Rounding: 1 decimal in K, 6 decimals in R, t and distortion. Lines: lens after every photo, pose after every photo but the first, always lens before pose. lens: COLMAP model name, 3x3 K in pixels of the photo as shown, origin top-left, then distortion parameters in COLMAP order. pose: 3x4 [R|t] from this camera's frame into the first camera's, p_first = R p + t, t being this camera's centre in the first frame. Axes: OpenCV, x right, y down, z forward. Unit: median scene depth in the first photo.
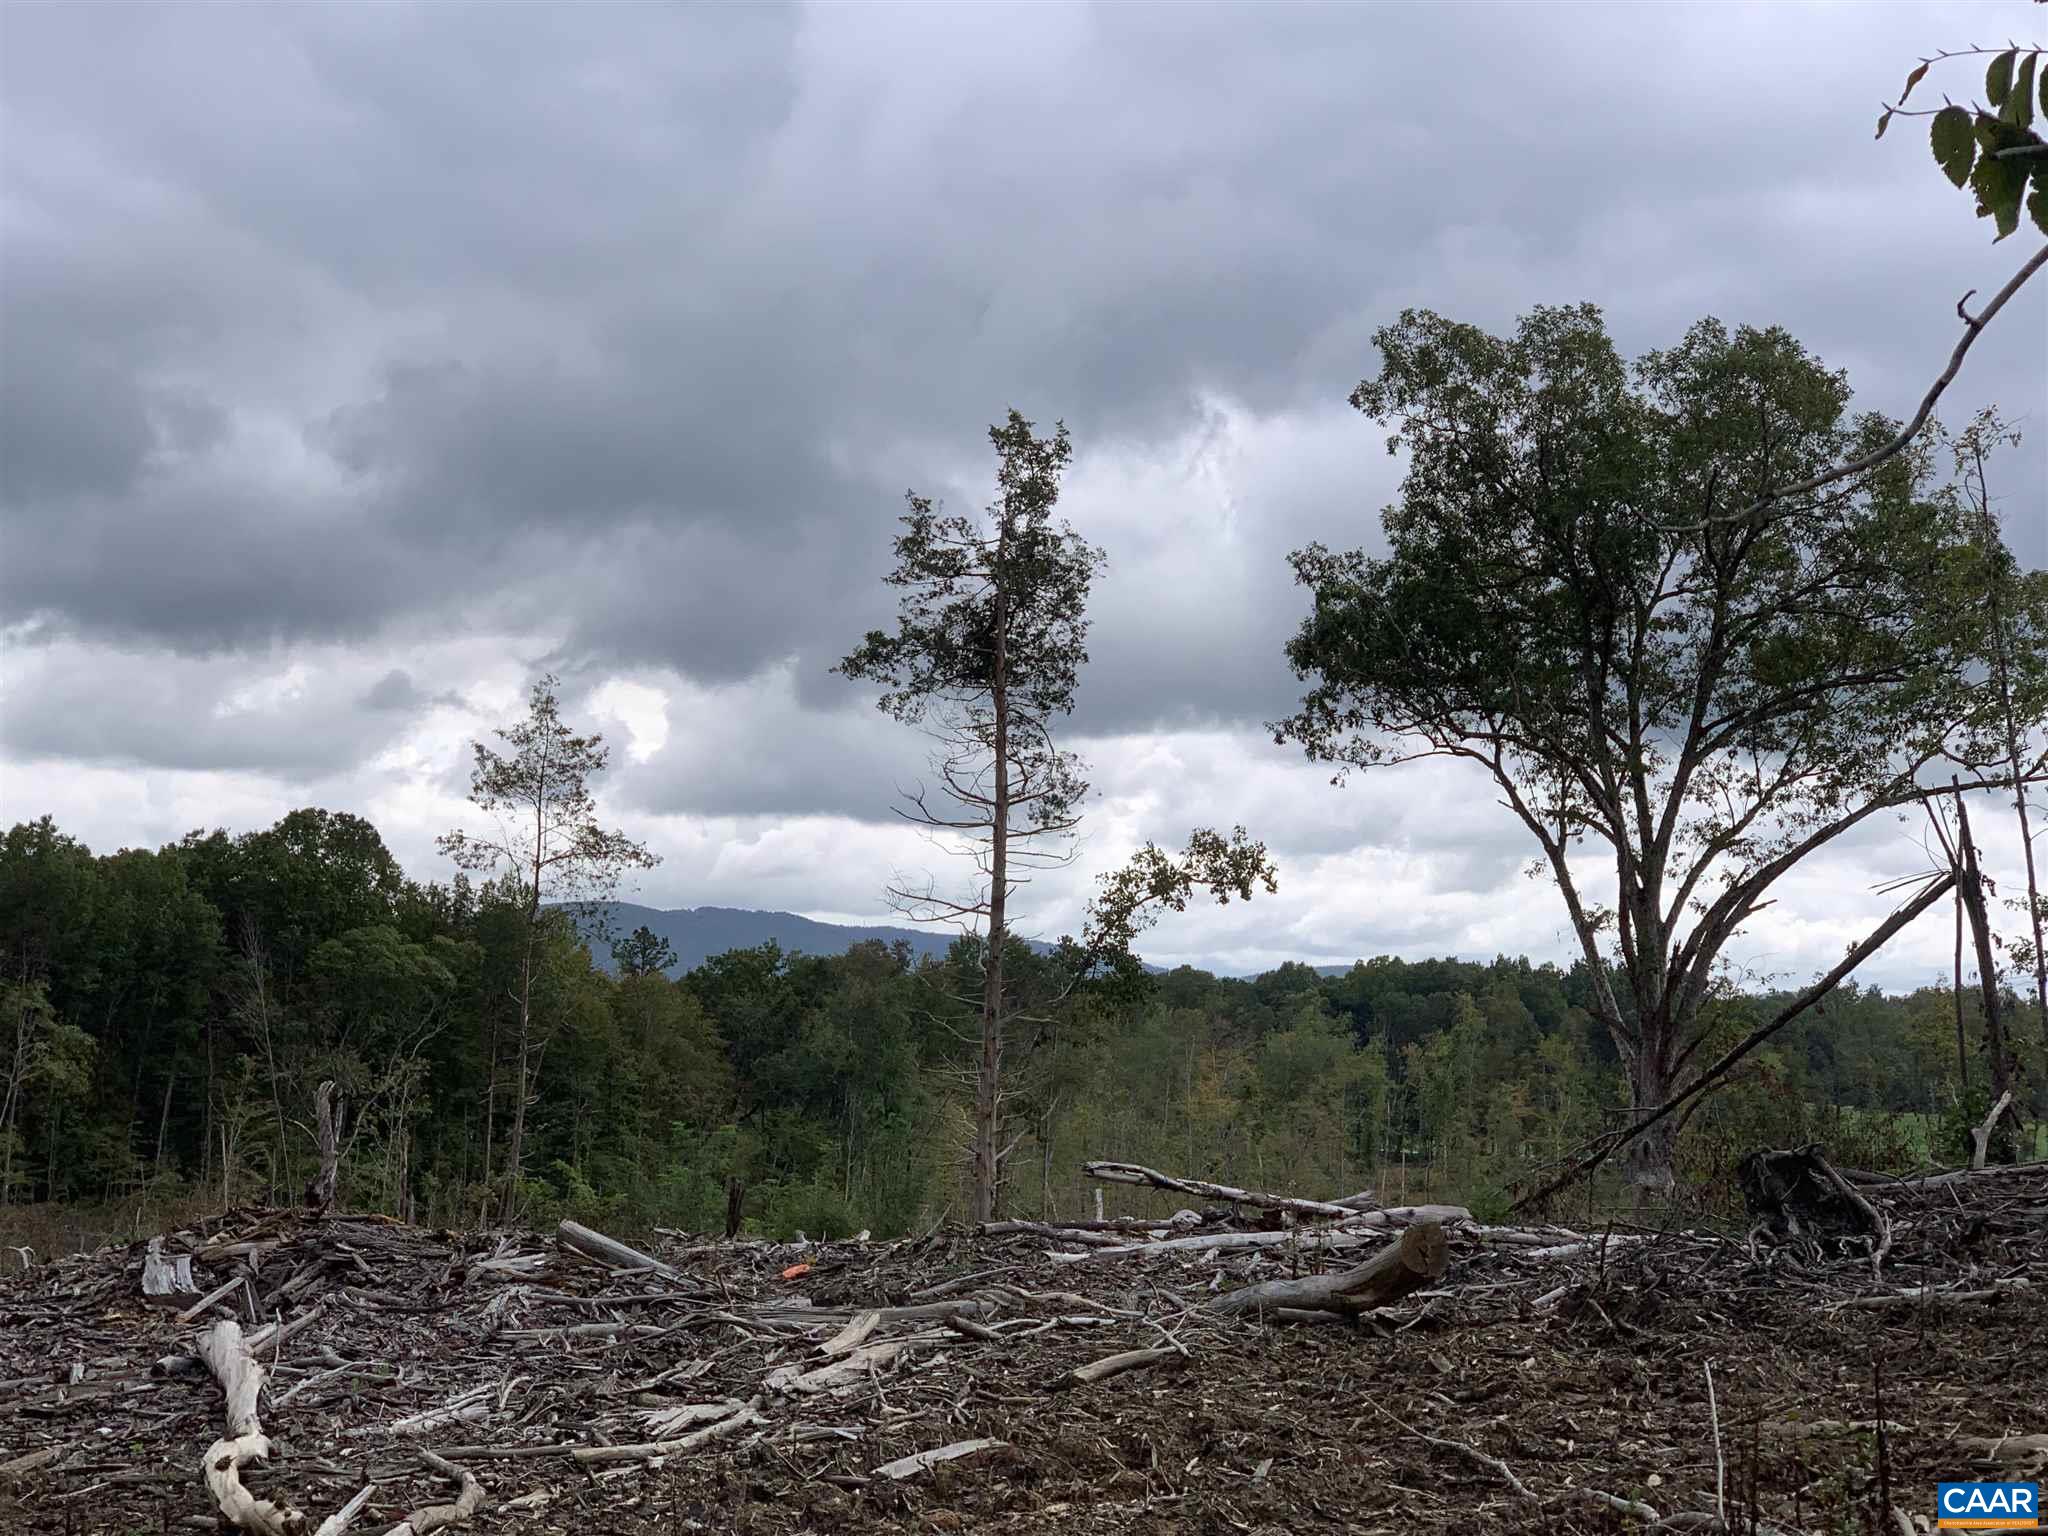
lens RADIAL K [[3275.7, 0, 1019.7], [0, 3275.7, 767.8], [0, 0, 1]] dist [0.063935, 0.000000]
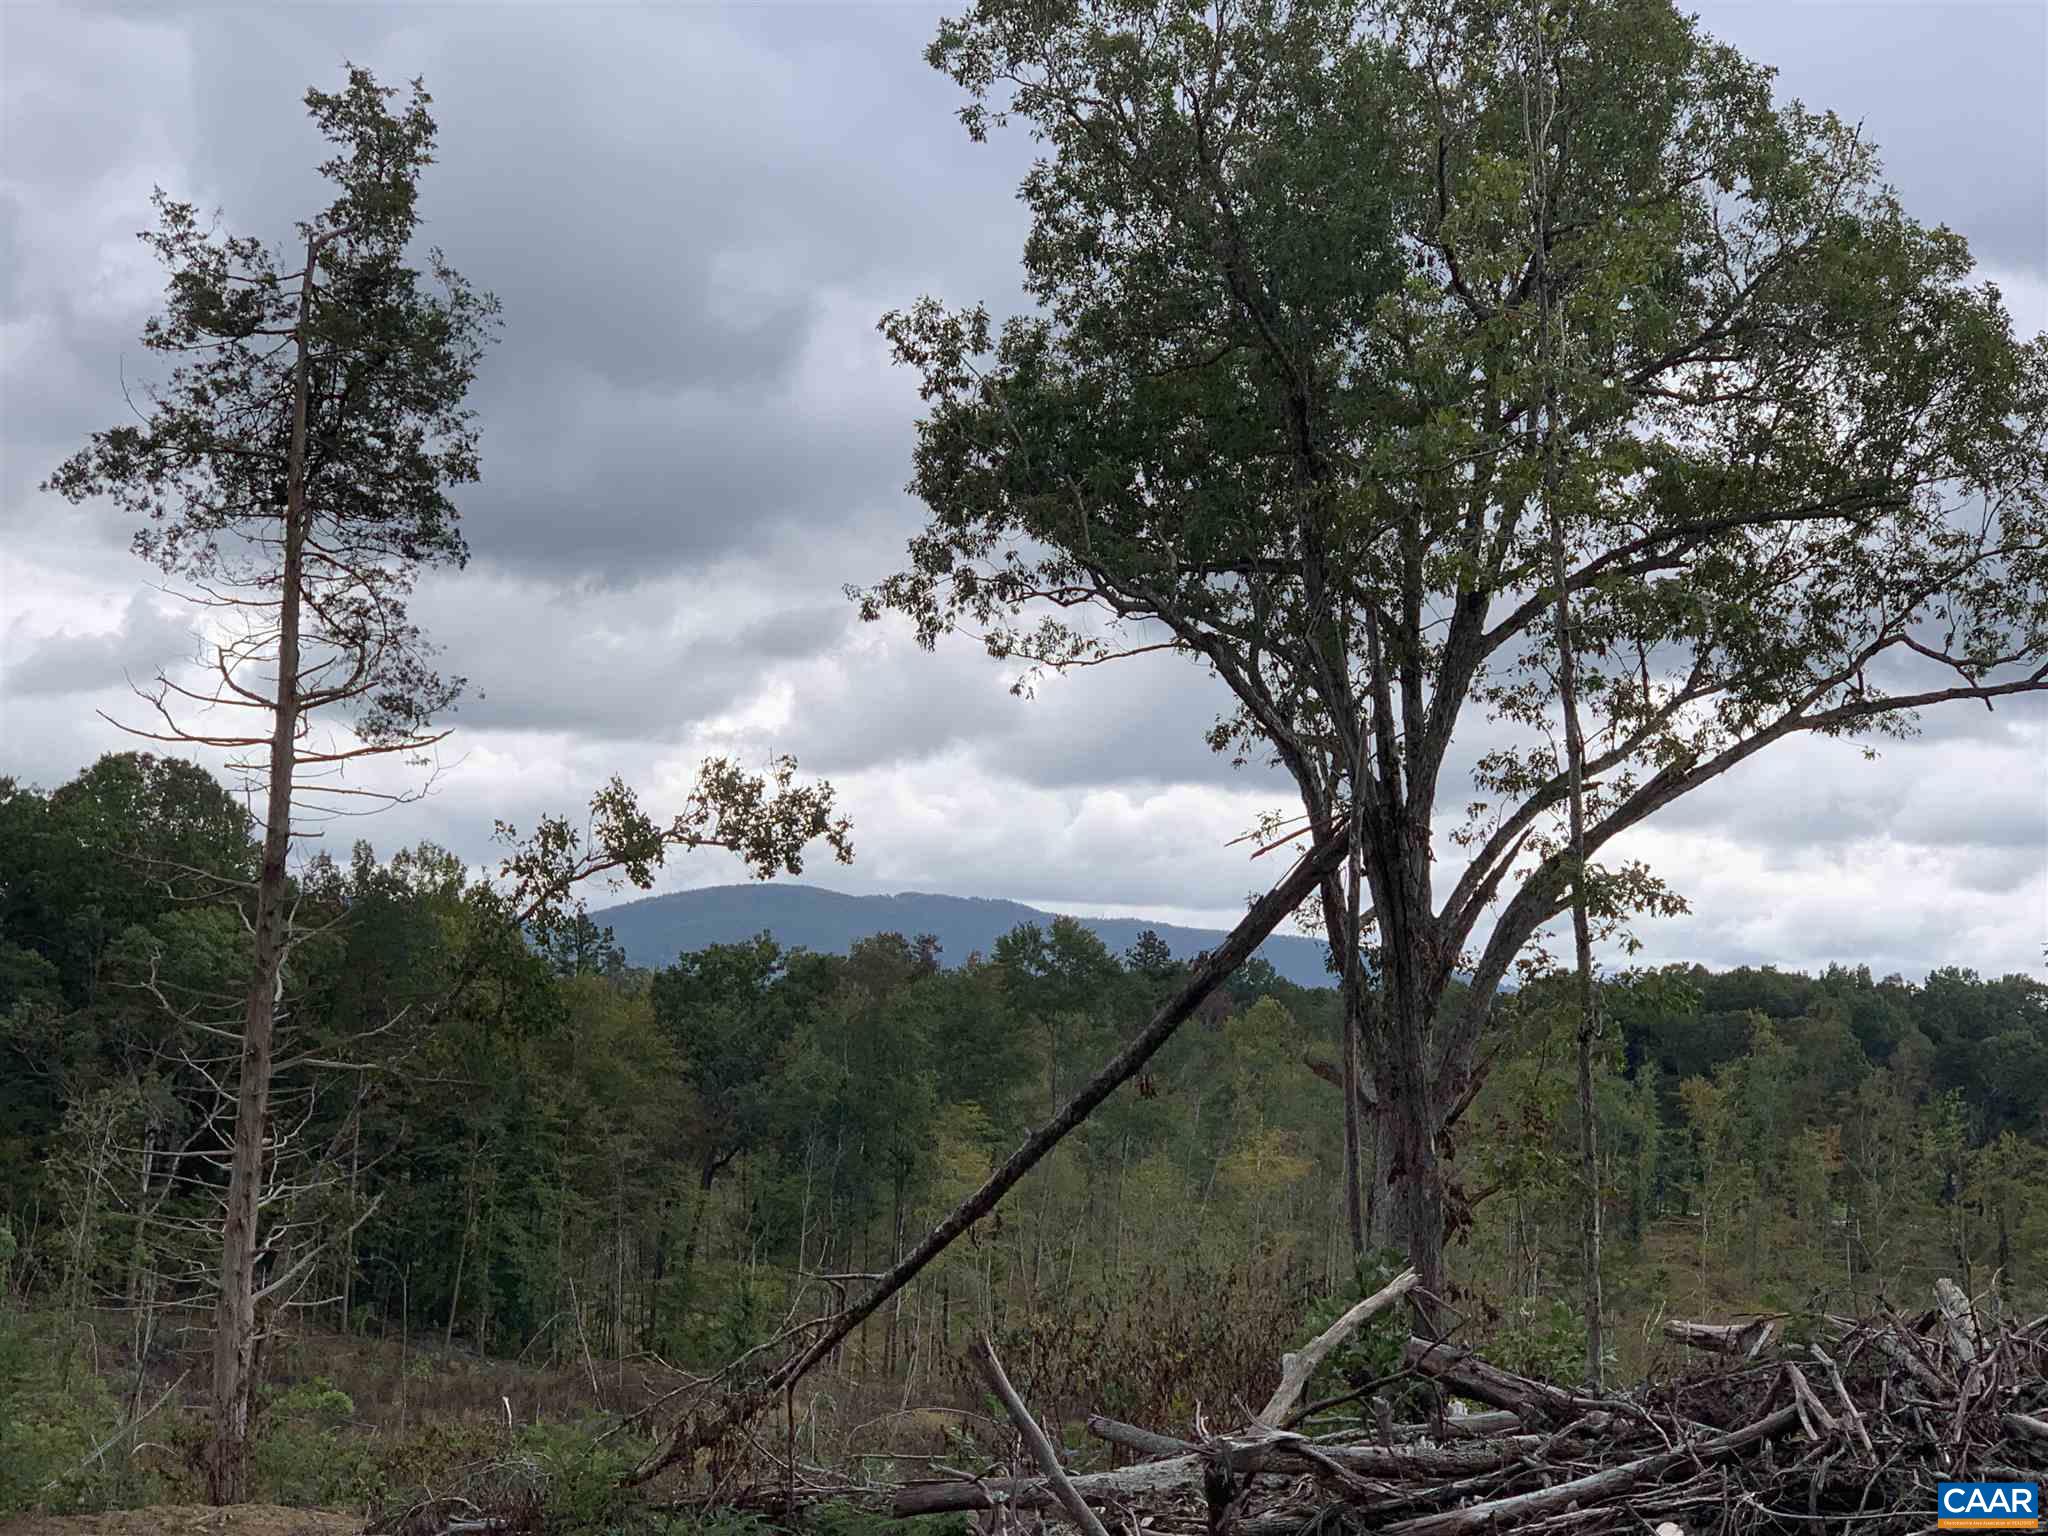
lens RADIAL K [[4052.4, 0, 1025.8], [0, 4052.4, 776.2], [0, 0, 1]] dist [0.023816, 0.000000]
pose [[0.997907, 0.010001, -0.063886, 0.159291], [-0.009165, 0.999869, 0.013357, 0.011053], [0.064012, -0.012744, 0.997868, 0.233804]]
